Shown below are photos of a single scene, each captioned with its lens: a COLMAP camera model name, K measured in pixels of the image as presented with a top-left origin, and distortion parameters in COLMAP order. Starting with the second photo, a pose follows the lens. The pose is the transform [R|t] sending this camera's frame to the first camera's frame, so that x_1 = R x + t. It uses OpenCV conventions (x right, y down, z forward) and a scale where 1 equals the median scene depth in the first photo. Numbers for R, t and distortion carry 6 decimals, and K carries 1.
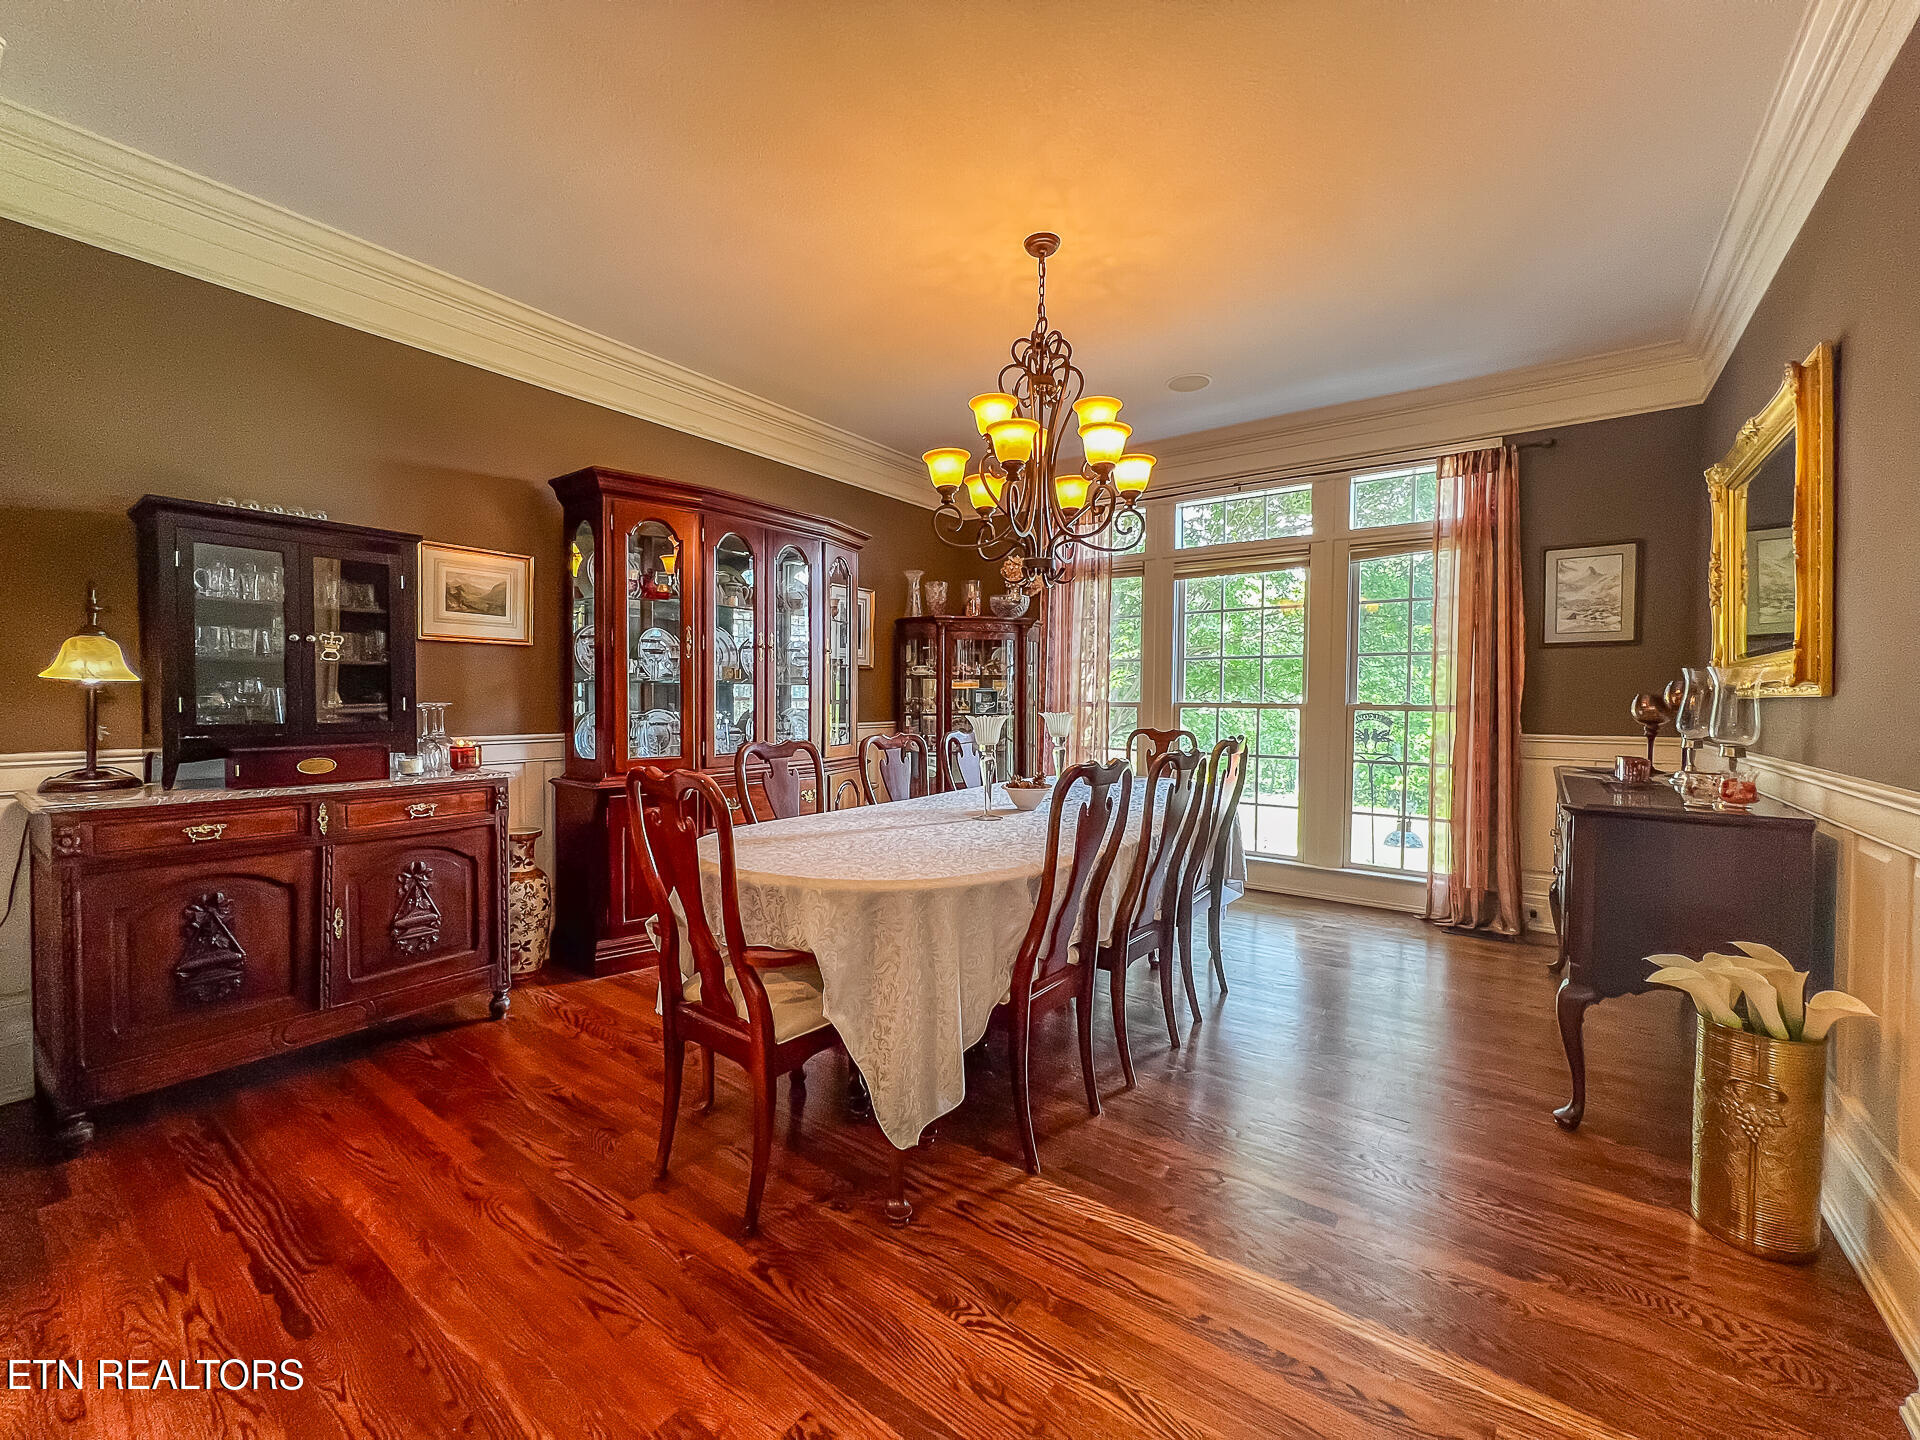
lens RADIAL K [[771.1, 0, 949.8], [0, 771.1, 720.4], [0, 0, 1]] dist [-0.000310, -0.000284]
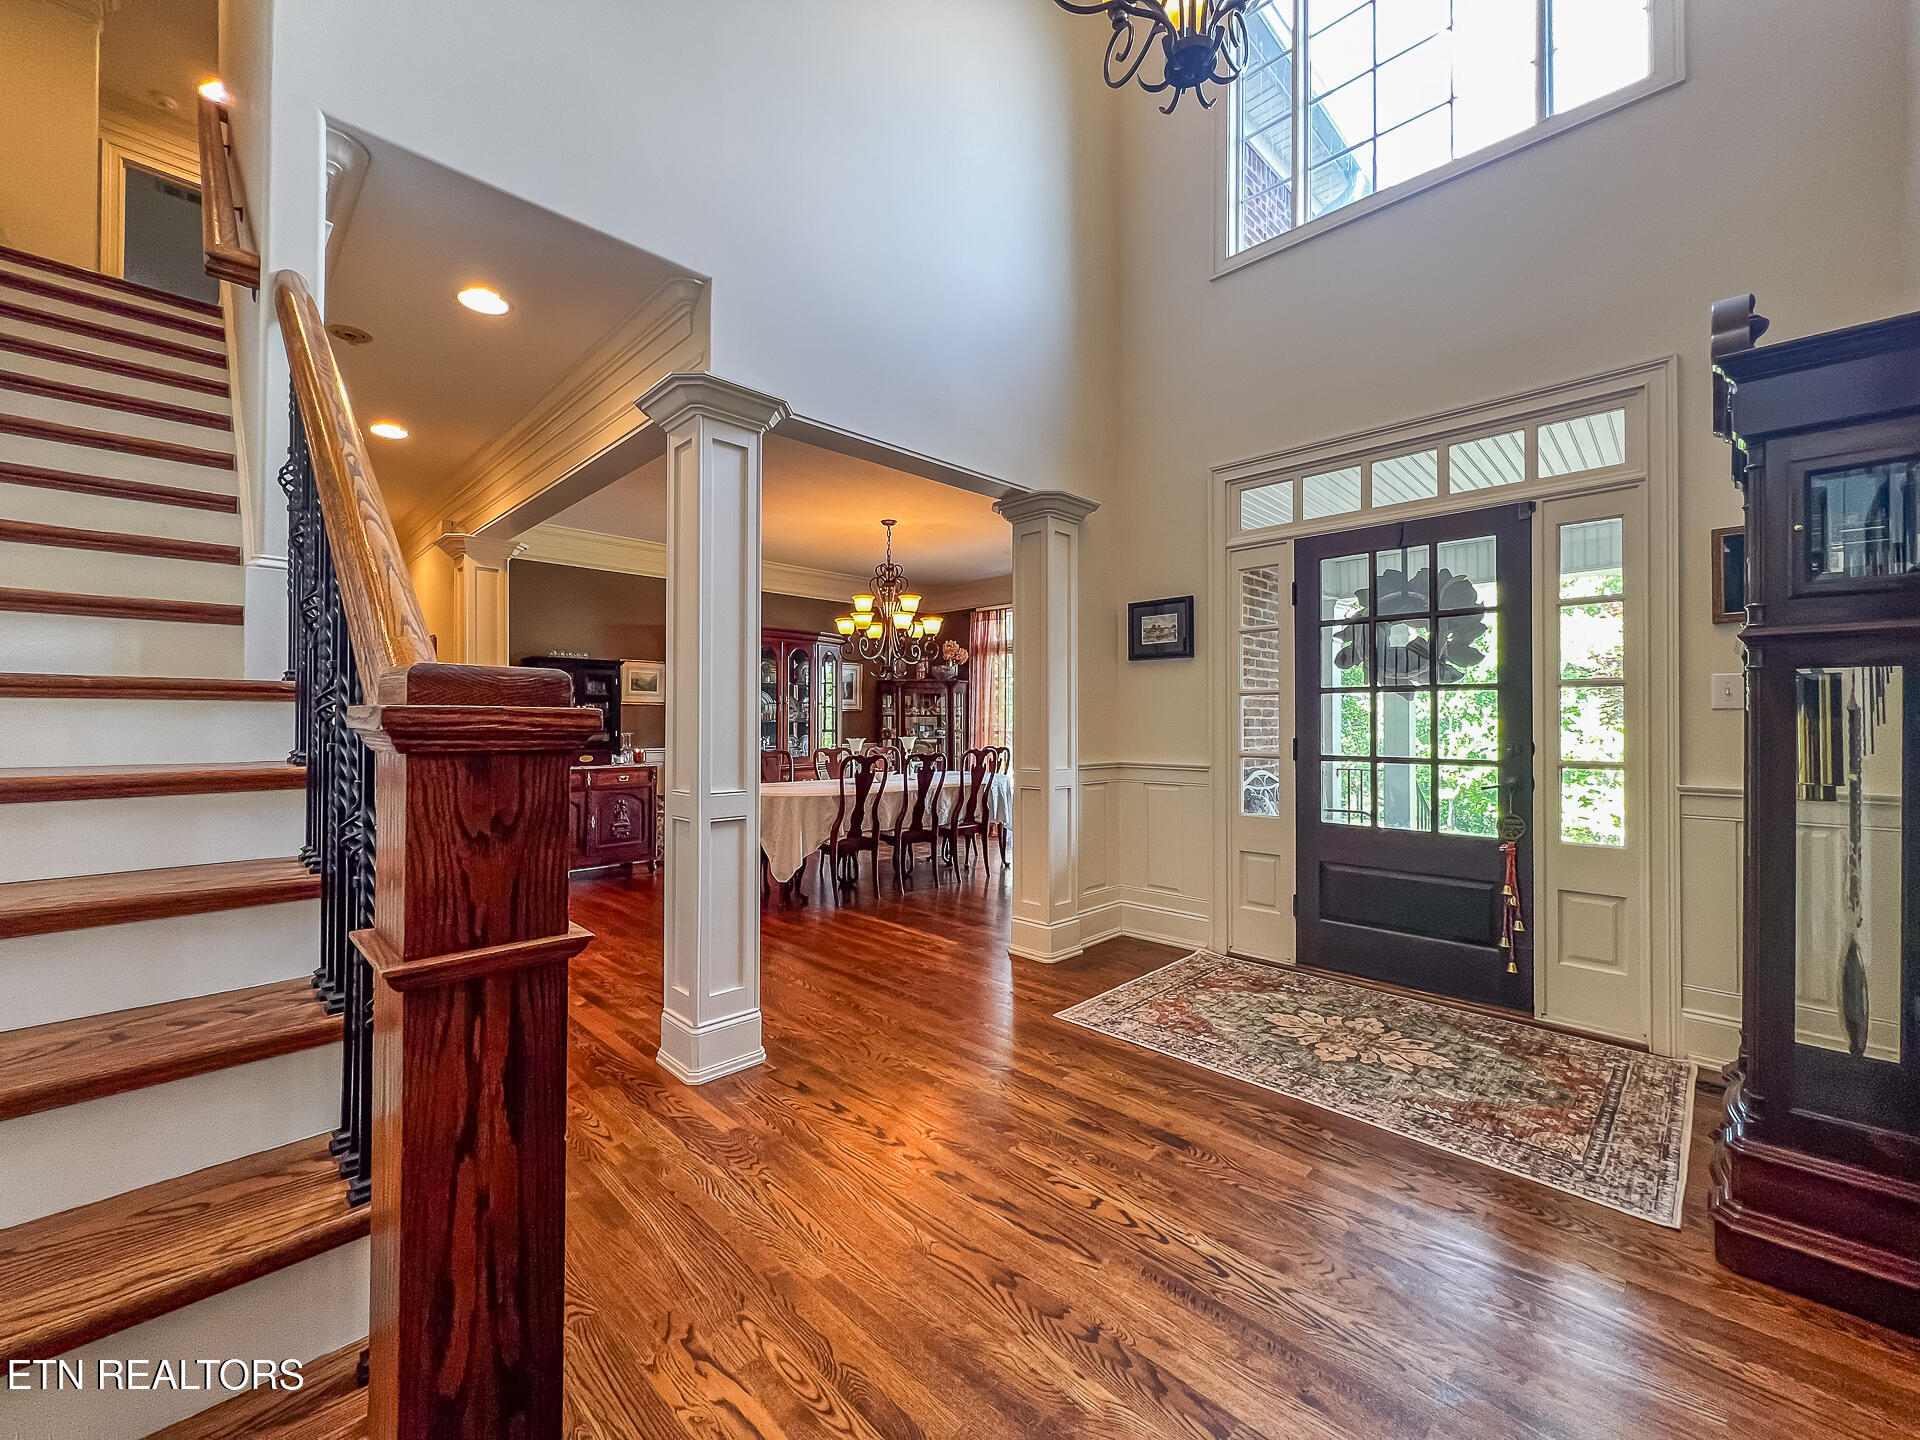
lens RADIAL K [[779.9, 0, 960.0], [0, 779.9, 720.0], [0, 0, 1]] dist [0.002933, 0.000266]
pose [[0.988872, -0.005255, -0.148677, 0.593517], [0.000128, 0.999406, -0.034472, 0.016901], [0.148770, 0.034069, 0.988285, -1.041512]]
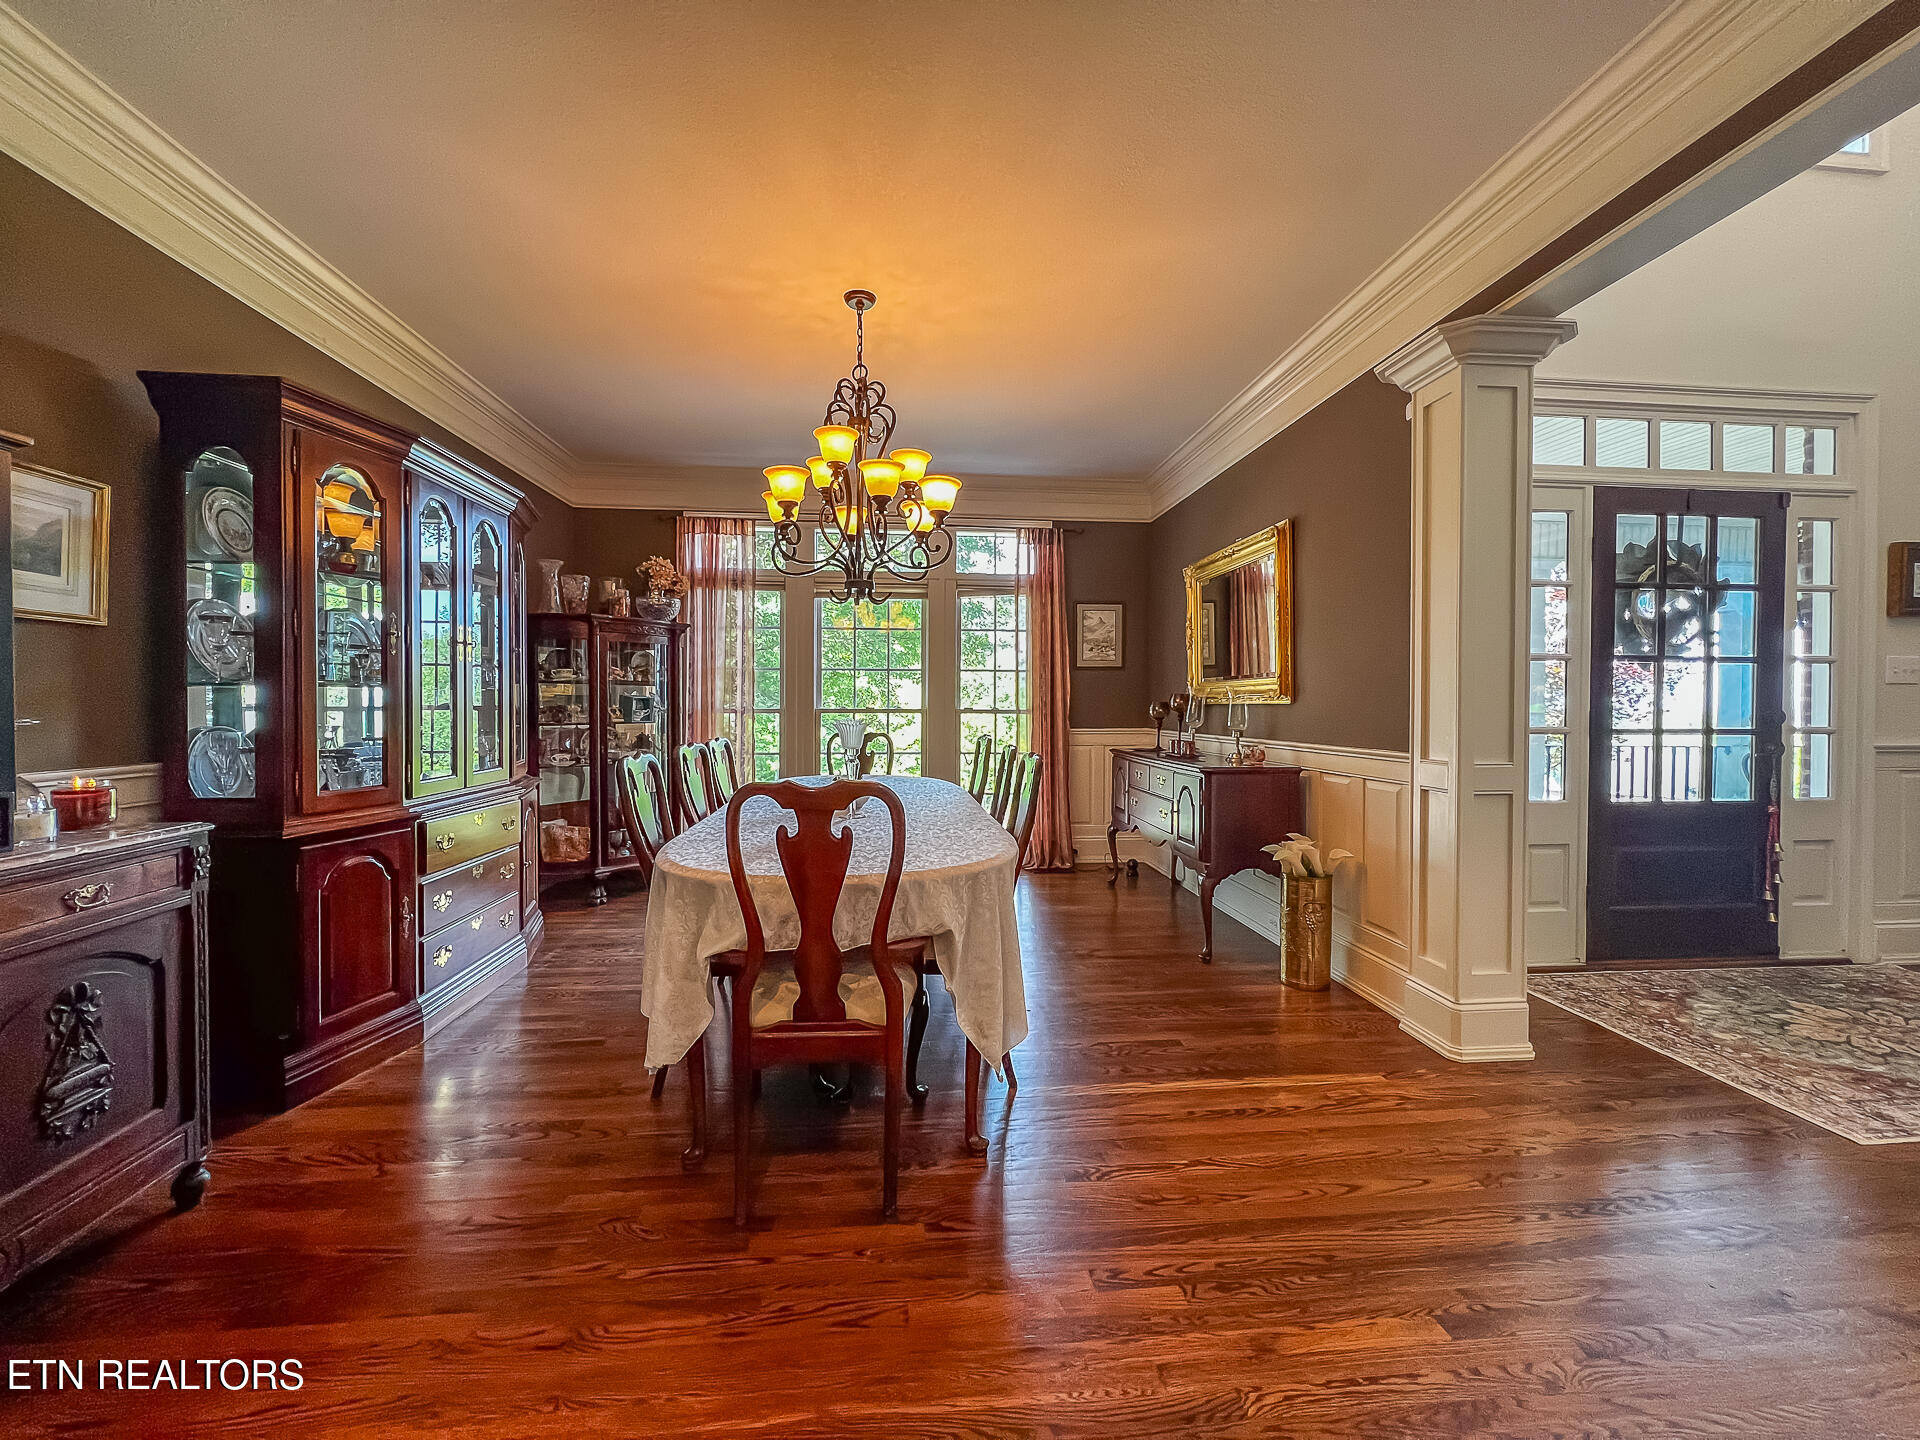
lens RADIAL K [[771.1, 0, 949.8], [0, 771.1, 720.4], [0, 0, 1]] dist [-0.000310, -0.000284]
pose [[0.745555, -0.017908, 0.666203, -0.489073], [0.022776, 0.999740, 0.001384, -0.005611], [-0.666055, 0.014142, 0.745769, 0.080798]]
